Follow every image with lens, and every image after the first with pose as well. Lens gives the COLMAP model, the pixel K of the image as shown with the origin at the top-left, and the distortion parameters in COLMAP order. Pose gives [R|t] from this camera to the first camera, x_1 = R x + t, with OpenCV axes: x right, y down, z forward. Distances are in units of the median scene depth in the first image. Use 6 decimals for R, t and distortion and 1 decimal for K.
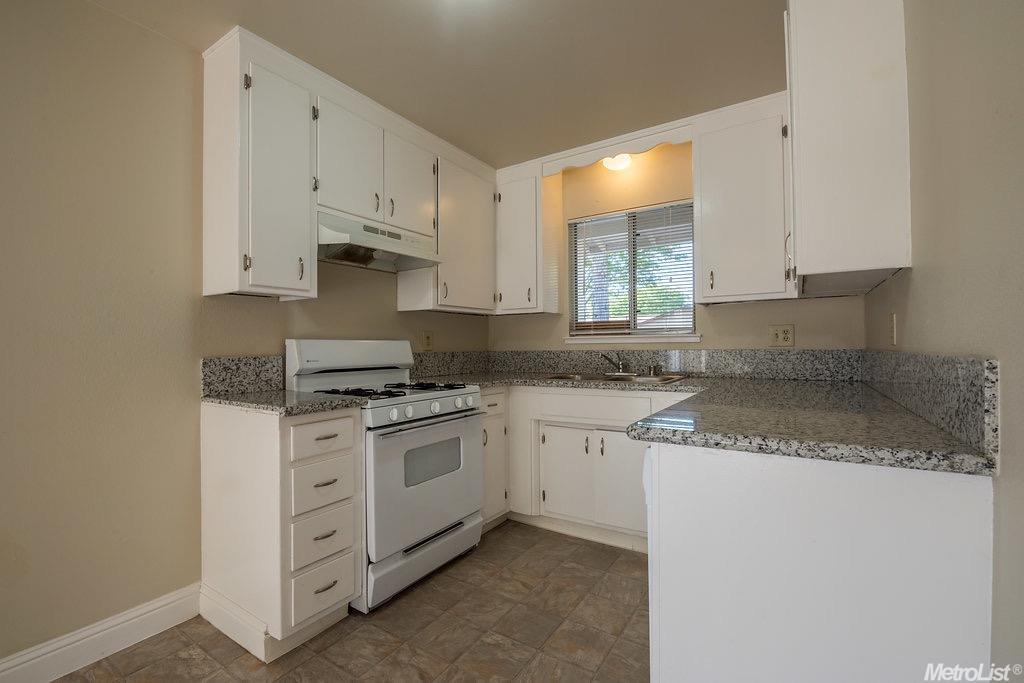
lens RADIAL K [[445.4, 0, 513.8], [0, 445.4, 343.0], [0, 0, 1]] dist [-0.011041, -0.000909]
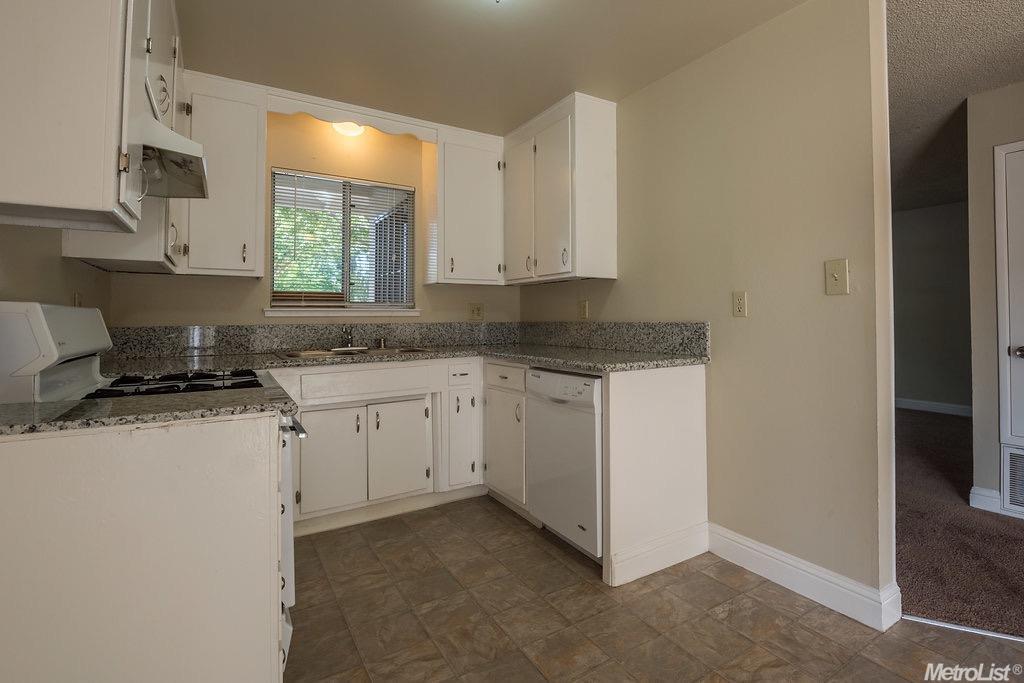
lens RADIAL K [[508.0, 0, 564.2], [0, 508.0, 306.2], [0, 0, 1]] dist [-0.001076, 0.000264]
pose [[0.385823, 0.027387, 0.922166, -0.669539], [-0.003173, 0.999593, -0.028359, 0.008779], [-0.922567, 0.008016, 0.385753, 0.172105]]
